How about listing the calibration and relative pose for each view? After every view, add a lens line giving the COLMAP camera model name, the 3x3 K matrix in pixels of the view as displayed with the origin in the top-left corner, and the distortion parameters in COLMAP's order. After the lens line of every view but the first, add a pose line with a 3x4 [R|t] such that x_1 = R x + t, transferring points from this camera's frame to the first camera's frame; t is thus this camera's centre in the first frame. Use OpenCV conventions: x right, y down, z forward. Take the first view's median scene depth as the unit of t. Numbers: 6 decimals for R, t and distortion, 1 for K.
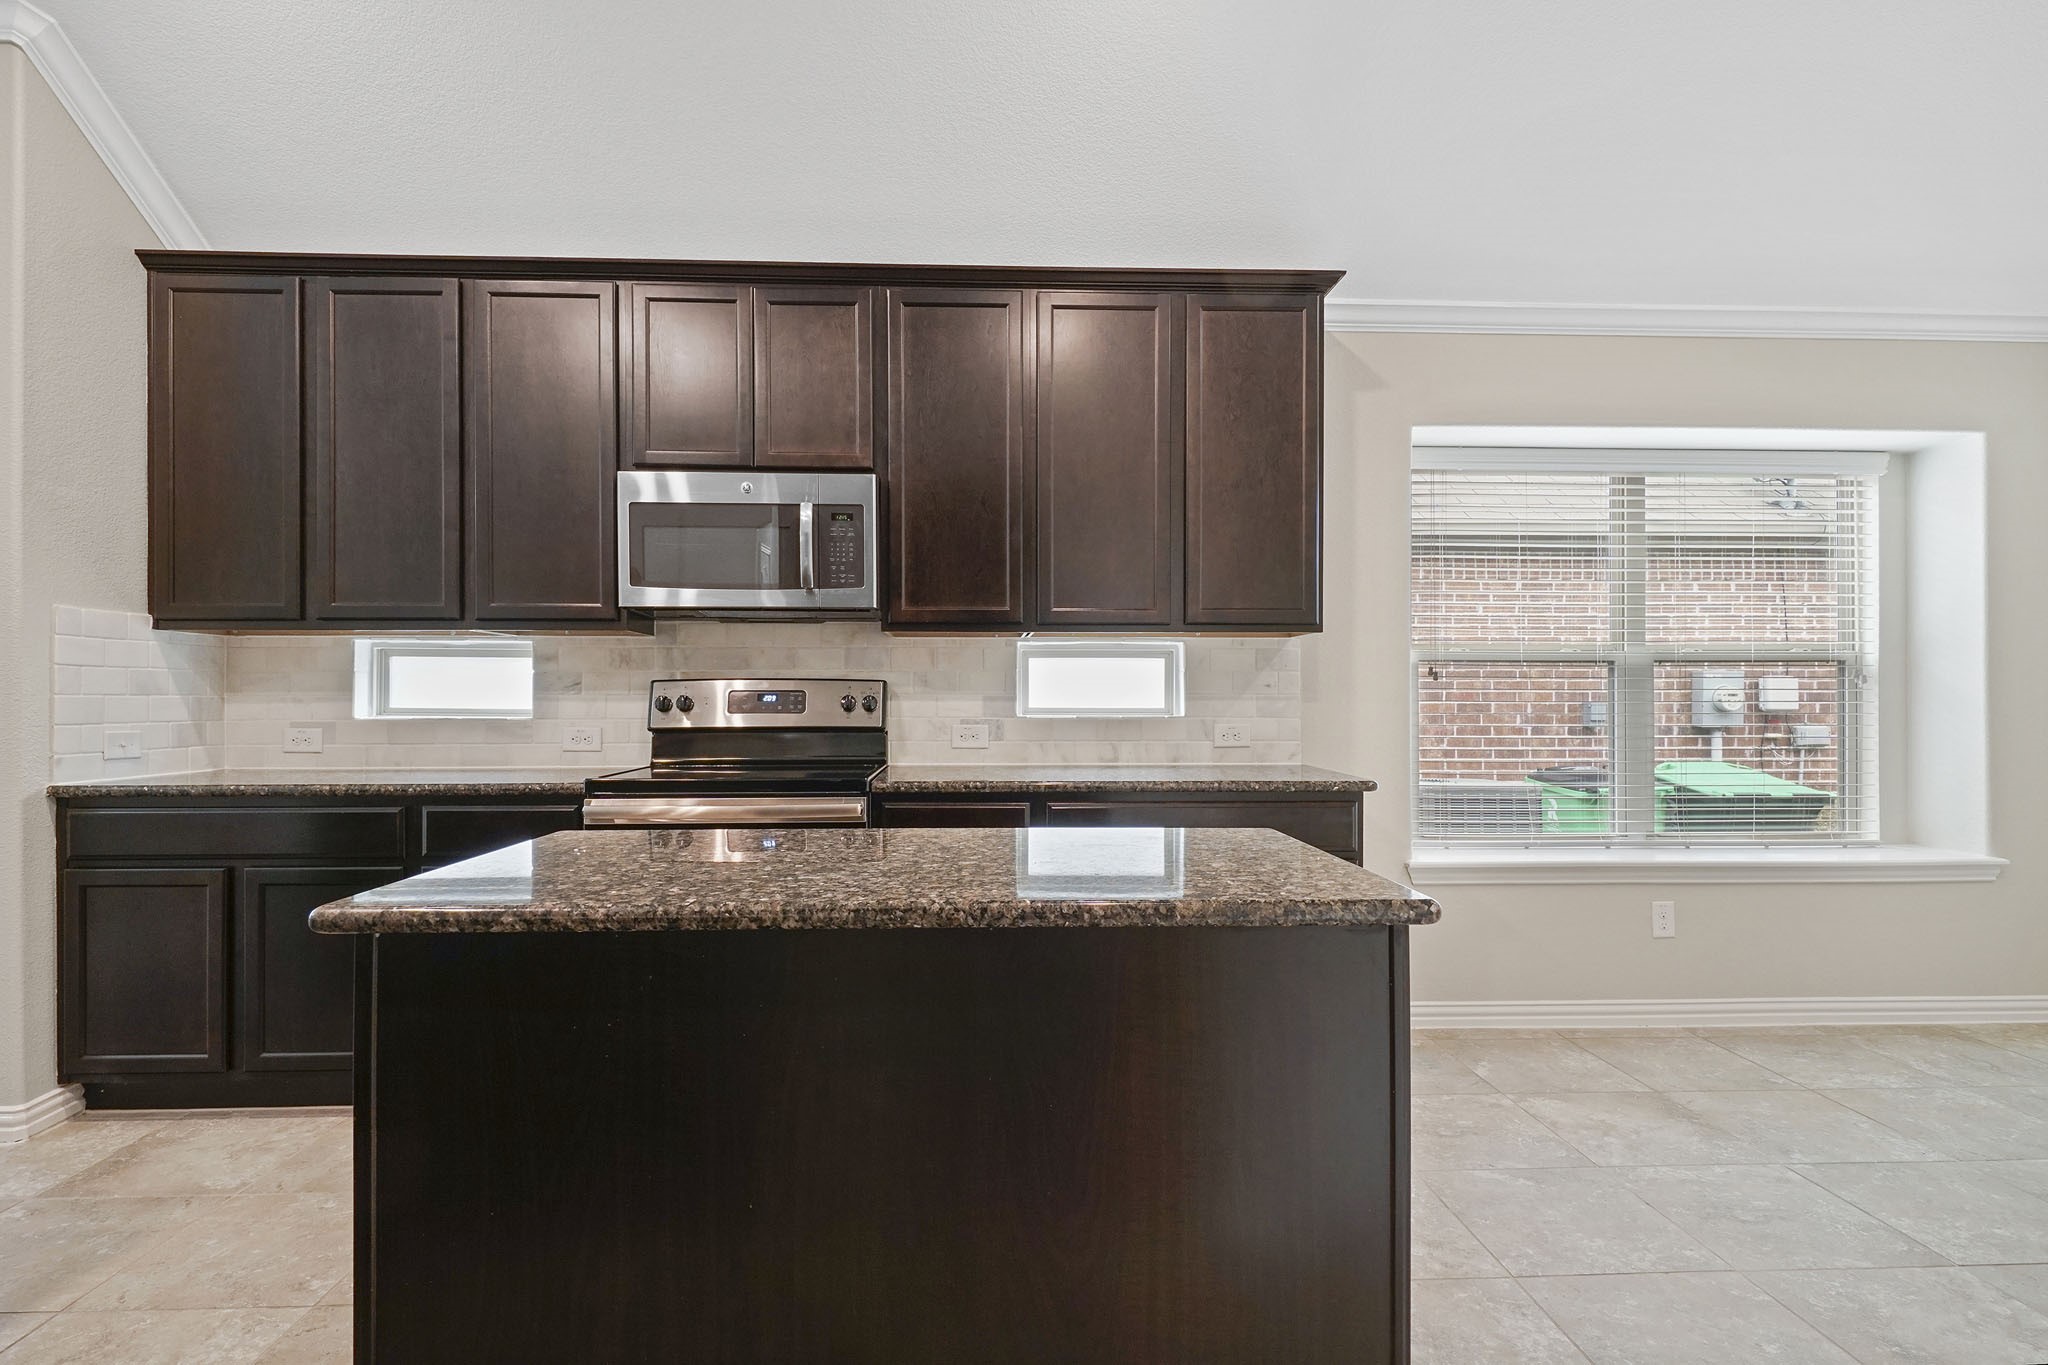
lens RADIAL K [[1025.3, 0, 1019.9], [0, 1025.3, 686.0], [0, 0, 1]] dist [0.011515, -0.003618]
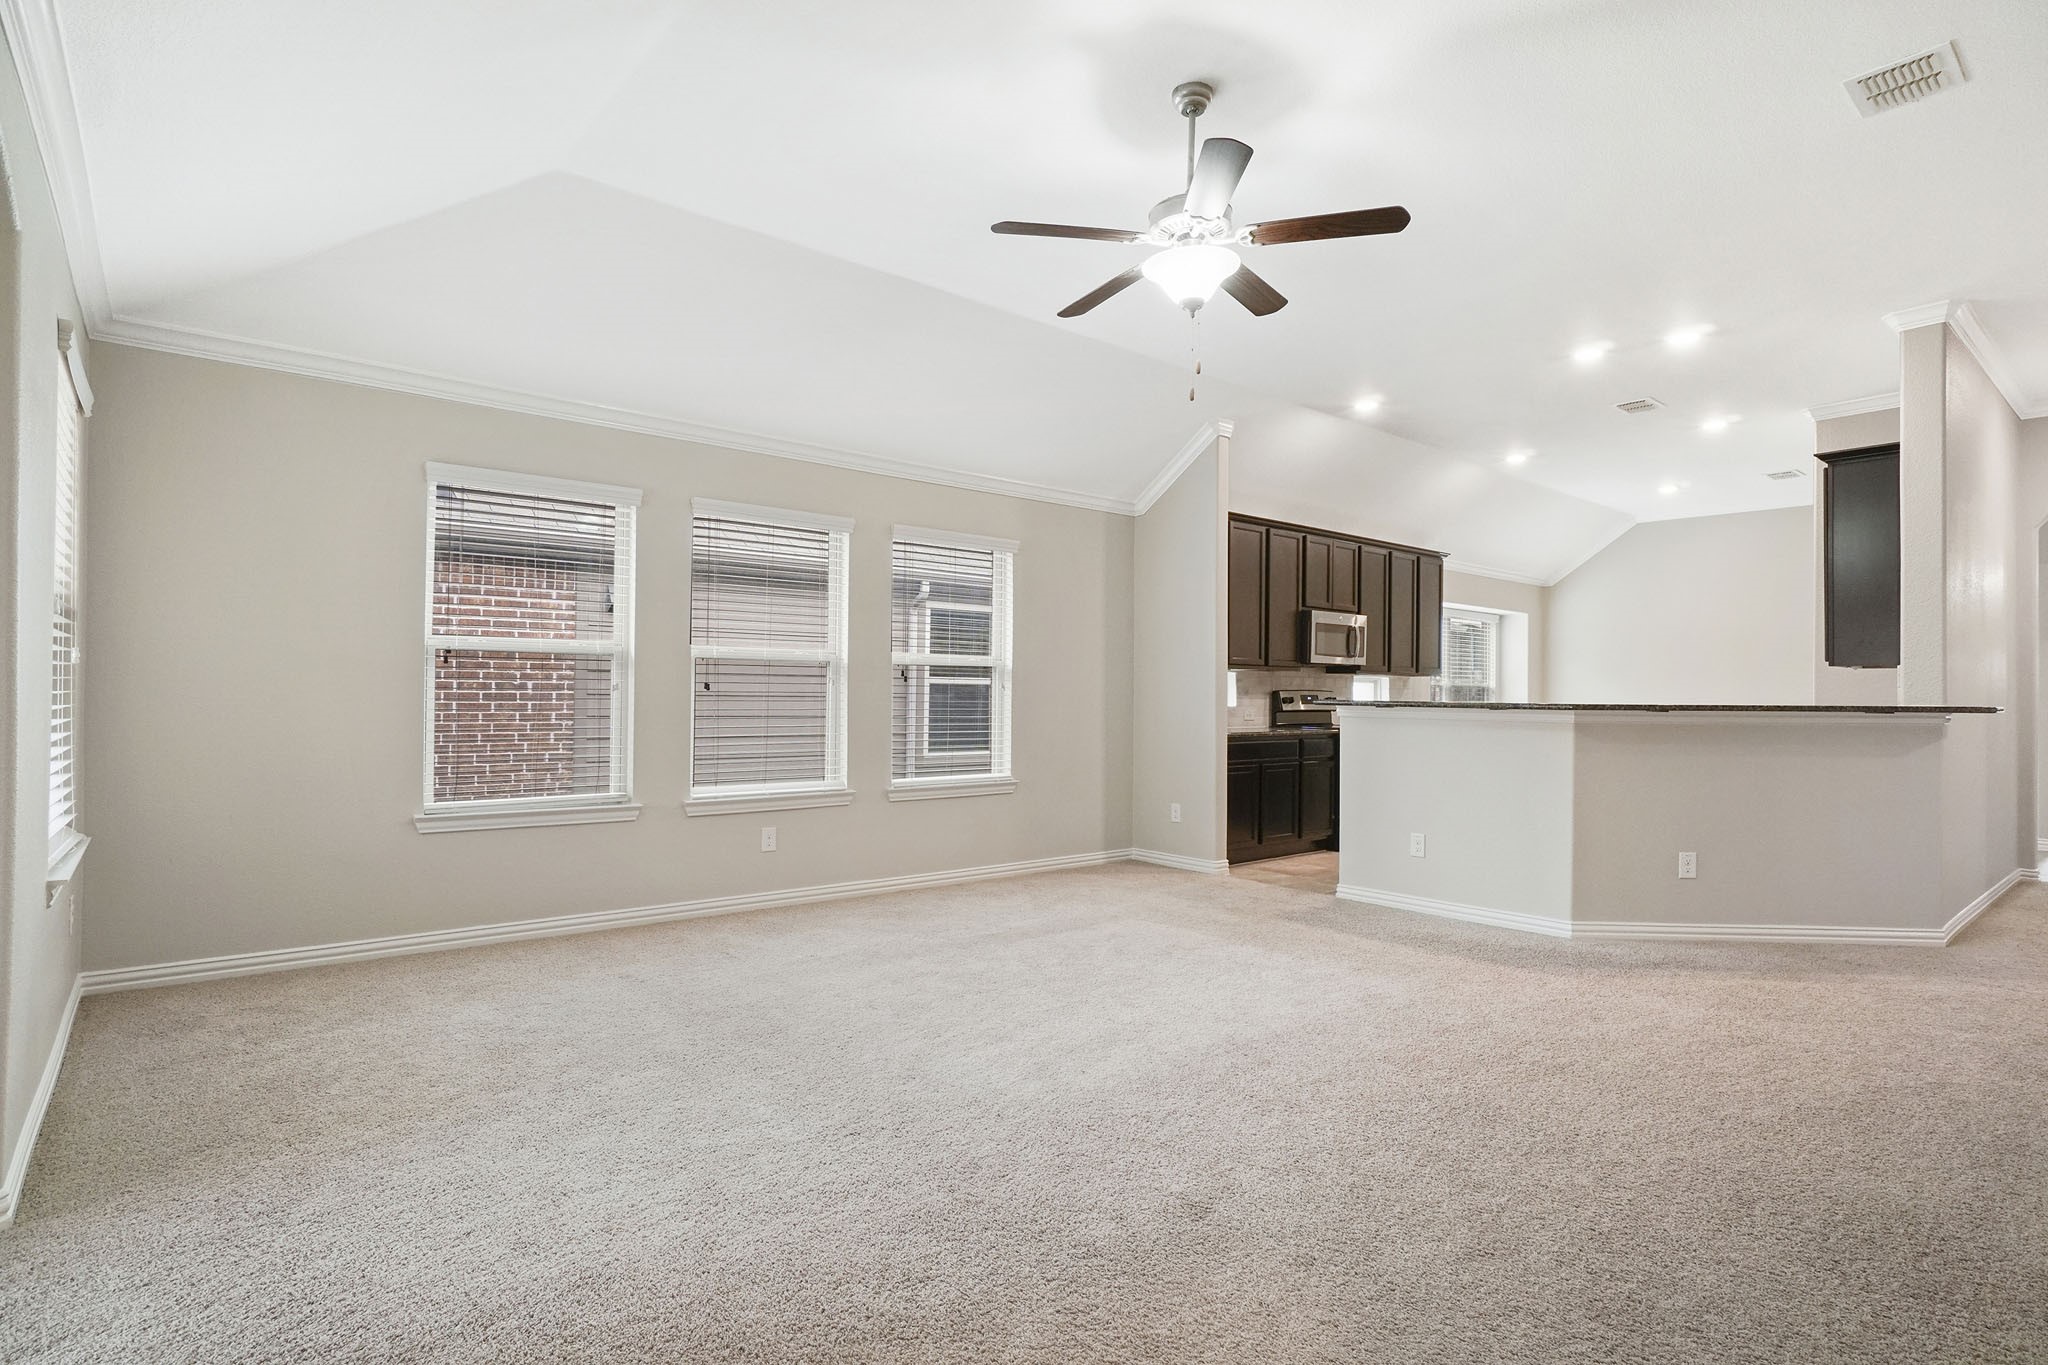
lens RADIAL K [[1025.3, 0, 1022.3], [0, 1025.3, 685.9], [0, 0, 1]] dist [0.011515, -0.003618]
pose [[0.780735, 0.008089, 0.624810, -2.377098], [-0.010595, 0.999944, 0.000293, -0.011530], [-0.624772, -0.006848, 0.780777, -0.517242]]
